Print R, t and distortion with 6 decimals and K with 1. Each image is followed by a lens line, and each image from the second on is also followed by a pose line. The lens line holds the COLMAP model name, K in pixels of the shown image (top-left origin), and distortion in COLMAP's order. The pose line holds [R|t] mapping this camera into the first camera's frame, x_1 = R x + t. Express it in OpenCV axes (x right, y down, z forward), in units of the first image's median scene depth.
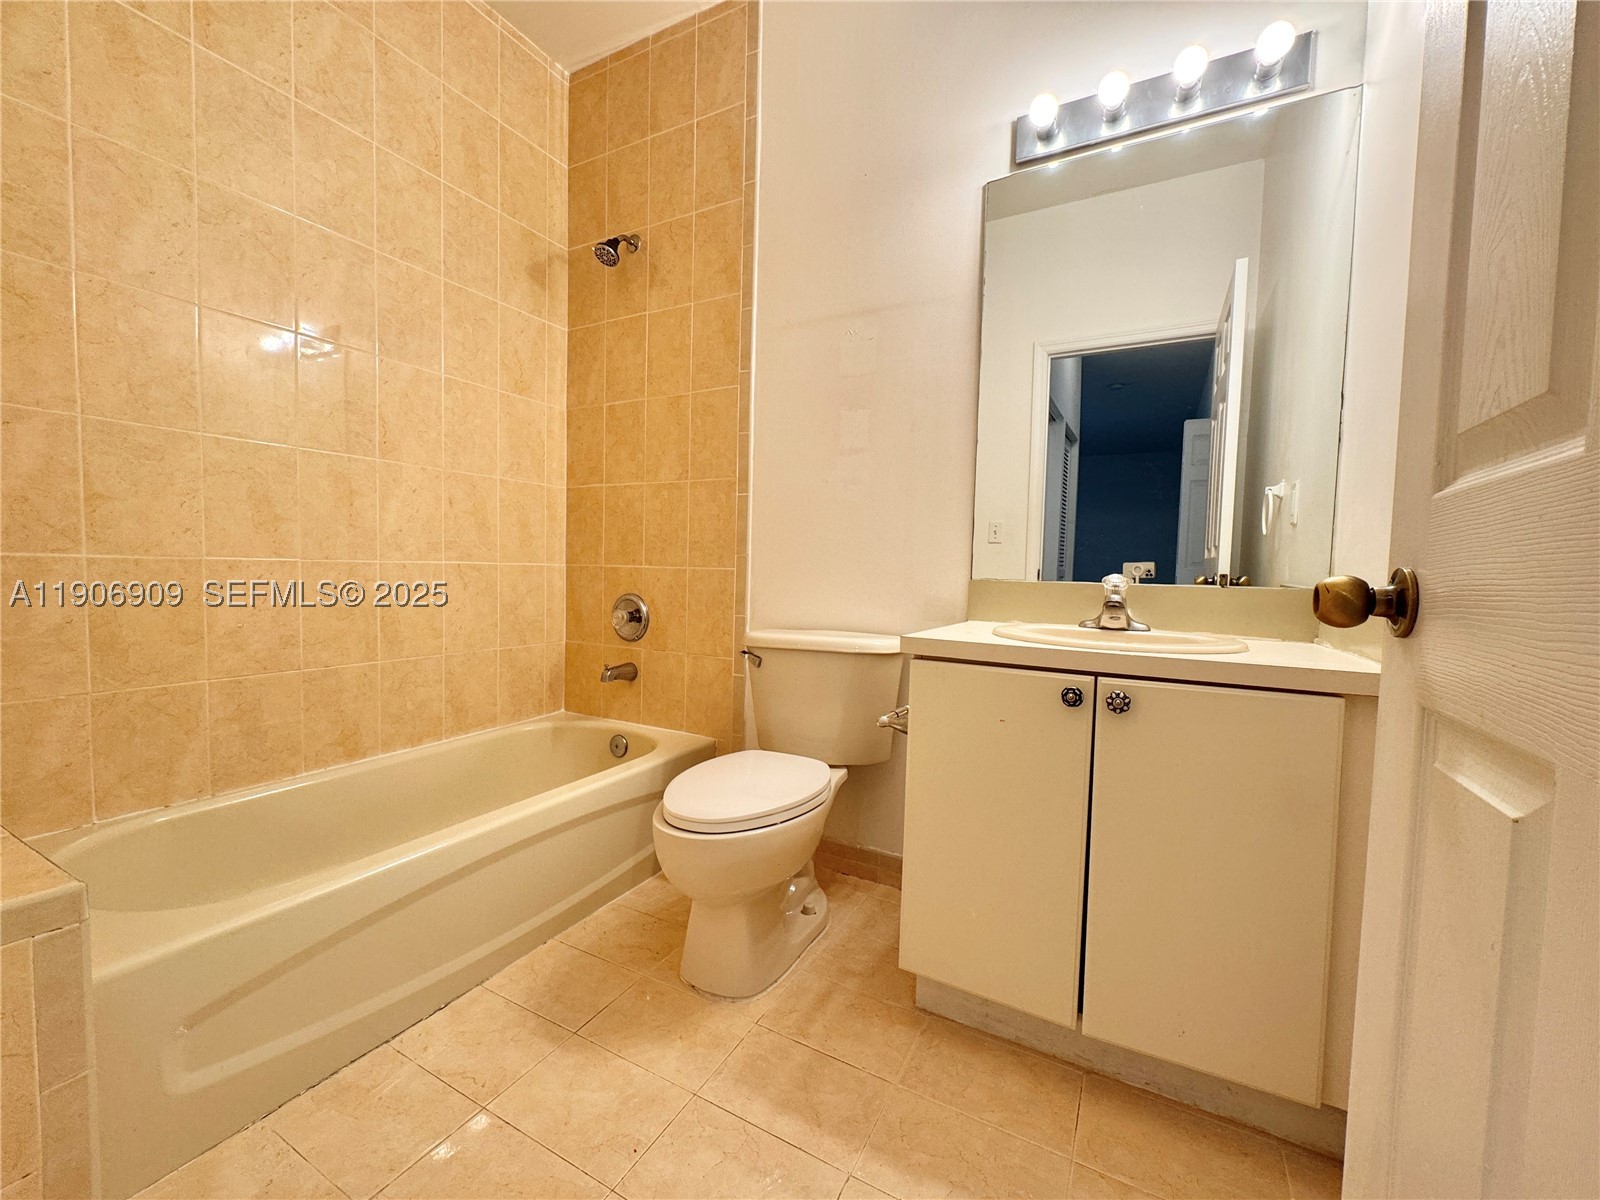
lens RADIAL K [[641.7, 0, 800.4], [0, 641.7, 602.7], [0, 0, 1]] dist [-0.001223, -0.001016]
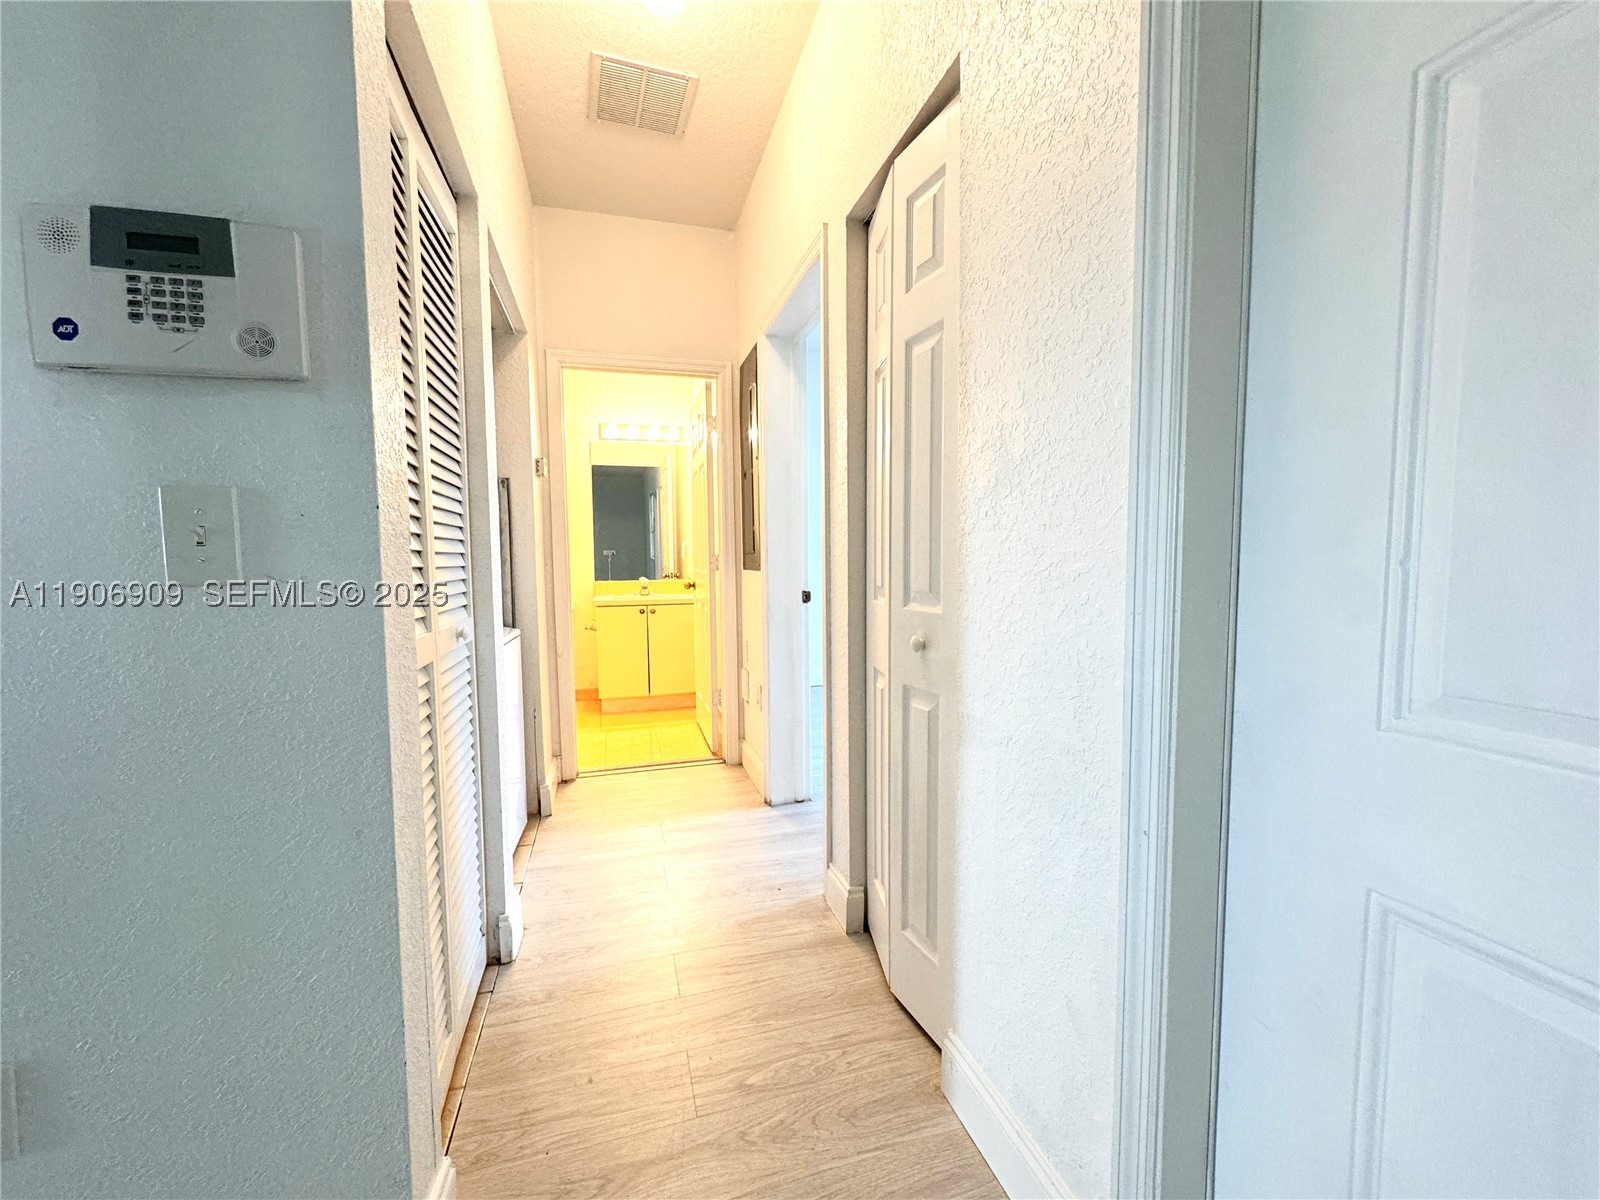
lens RADIAL K [[641.7, 0, 800.4], [0, 641.7, 602.7], [0, 0, 1]] dist [-0.001223, -0.001016]
pose [[0.707515, -0.079222, 0.702244, -1.036185], [0.059156, 0.996848, 0.052857, -0.036531], [-0.704218, 0.004145, 0.709971, -1.560833]]
